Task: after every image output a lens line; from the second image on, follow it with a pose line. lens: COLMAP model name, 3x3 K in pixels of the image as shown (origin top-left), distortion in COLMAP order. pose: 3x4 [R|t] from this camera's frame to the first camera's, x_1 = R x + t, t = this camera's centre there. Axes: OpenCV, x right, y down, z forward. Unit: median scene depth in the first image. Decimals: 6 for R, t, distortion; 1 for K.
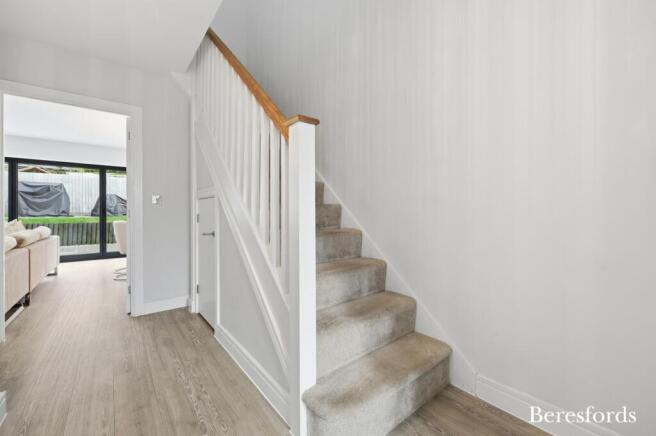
lens RADIAL K [[265.0, 0, 328.0], [0, 265.0, 218.0], [0, 0, 1]] dist [-0.001935, 0.000018]
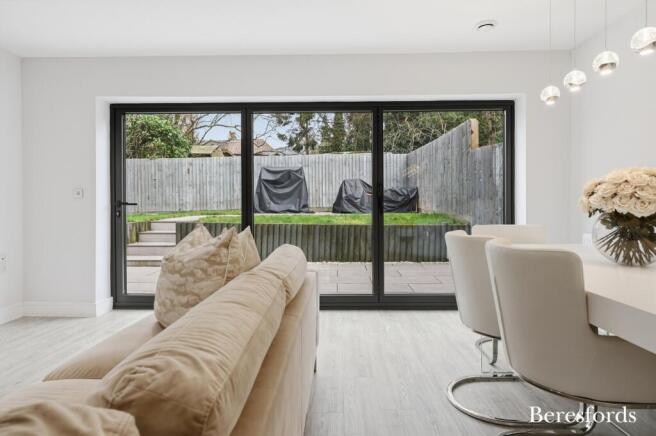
lens RADIAL K [[382.7, 0, 328.0], [0, 382.7, 218.0], [0, 0, 1]] dist [-0.000619, -0.000078]
pose [[0.761892, 0.011750, -0.647598, -0.303600], [-0.007091, 0.999927, 0.009800, -0.002542], [0.647666, -0.002874, 0.761919, 0.276190]]
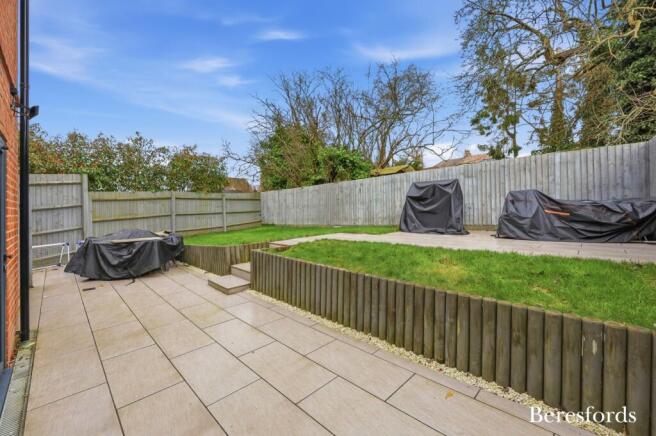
lens RADIAL K [[273.0, 0, 328.0], [0, 273.0, 218.0], [0, 0, 1]] dist [0.002126, 0.000280]
pose [[0.117014, 0.017011, -0.992985, -0.443352], [-0.005899, 0.999848, 0.016434, -0.052710], [0.993113, 0.003935, 0.117096, 0.687584]]
